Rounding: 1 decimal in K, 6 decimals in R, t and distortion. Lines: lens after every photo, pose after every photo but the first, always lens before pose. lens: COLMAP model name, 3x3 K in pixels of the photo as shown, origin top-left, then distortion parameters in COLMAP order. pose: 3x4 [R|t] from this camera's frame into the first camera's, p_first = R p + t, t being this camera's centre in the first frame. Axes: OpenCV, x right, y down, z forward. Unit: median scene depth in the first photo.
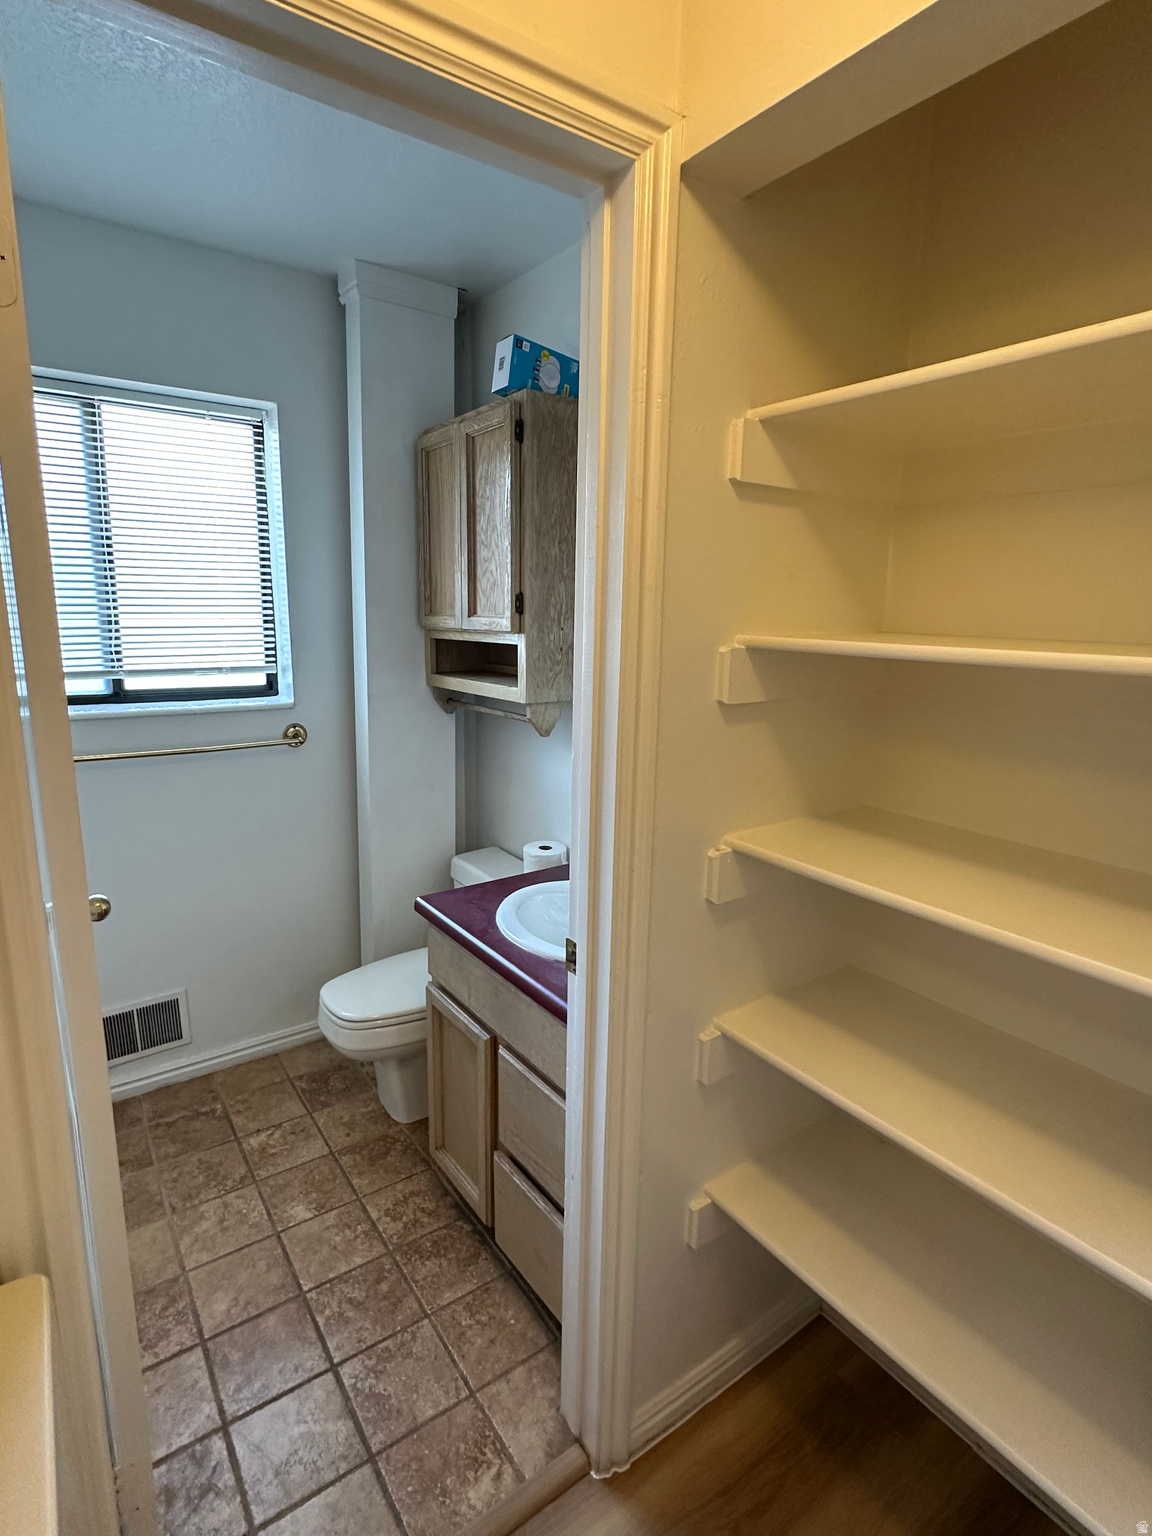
lens RADIAL K [[782.0, 0, 569.7], [0, 782.0, 764.9], [0, 0, 1]] dist [0.002302, 0.000279]
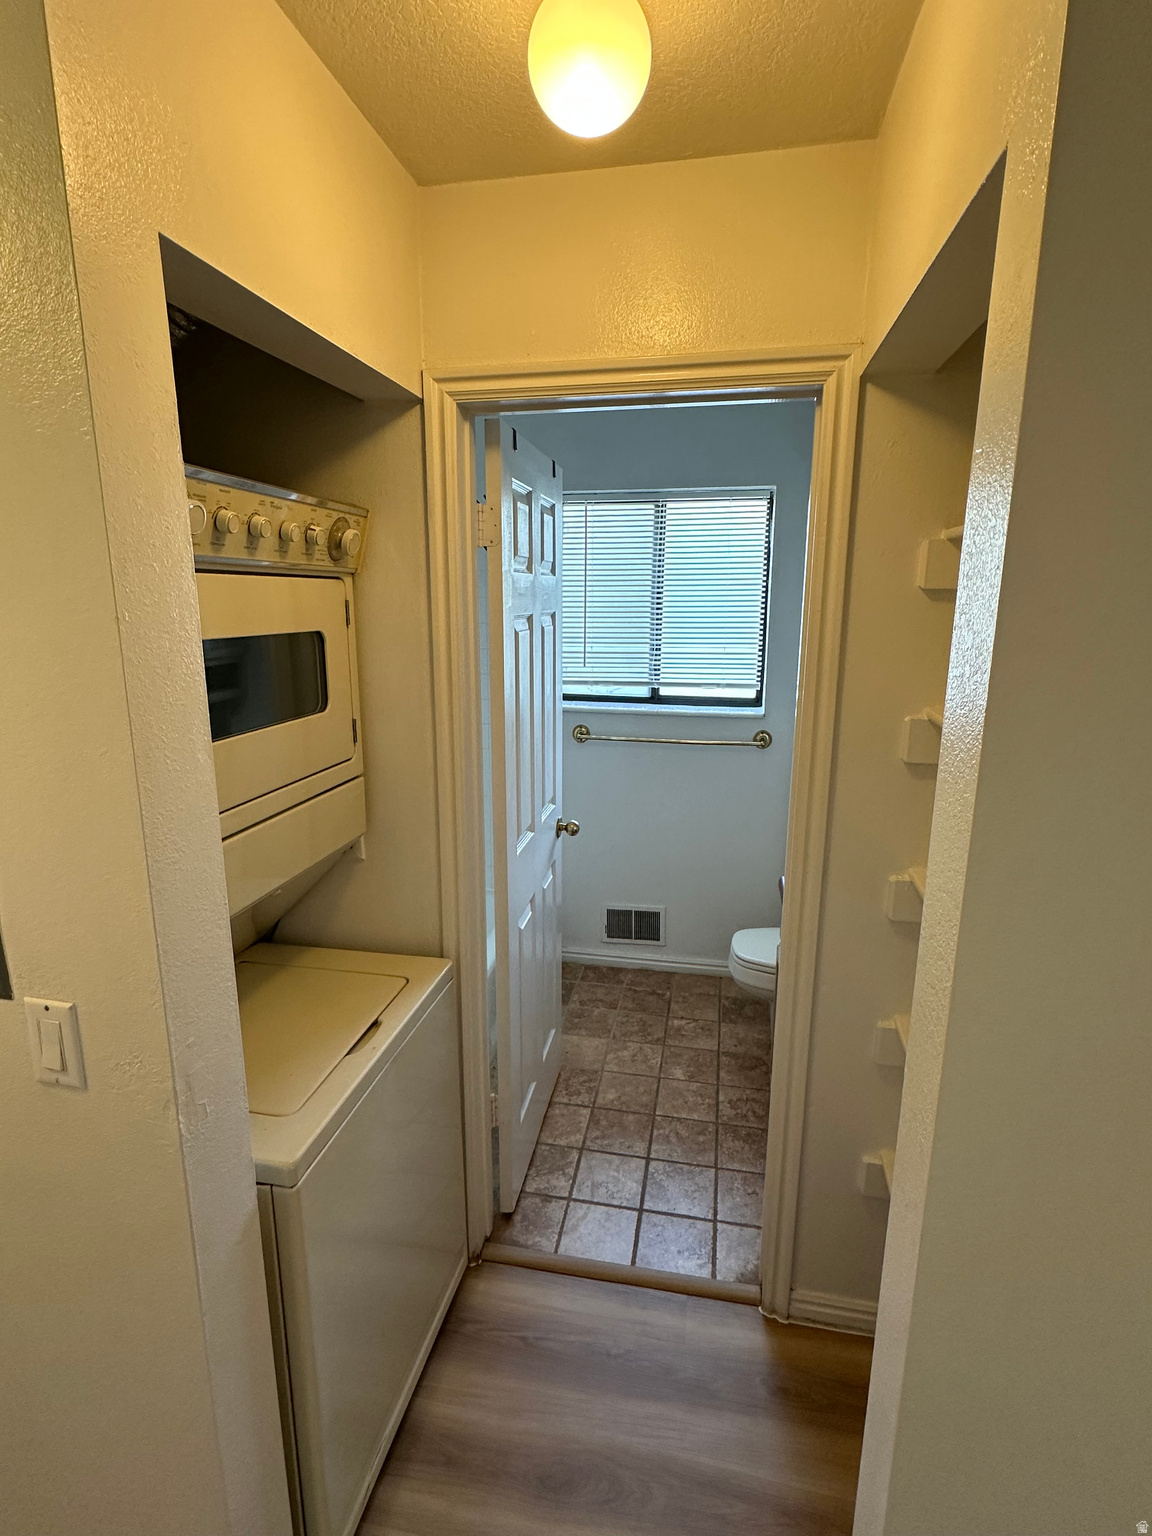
lens RADIAL K [[782.0, 0, 569.7], [0, 782.0, 764.9], [0, 0, 1]] dist [0.002302, 0.000279]
pose [[0.689944, 0.140951, -0.710008, 0.423305], [-0.131883, 0.988919, 0.068164, -0.051176], [0.711748, 0.046608, 0.700887, -0.154481]]
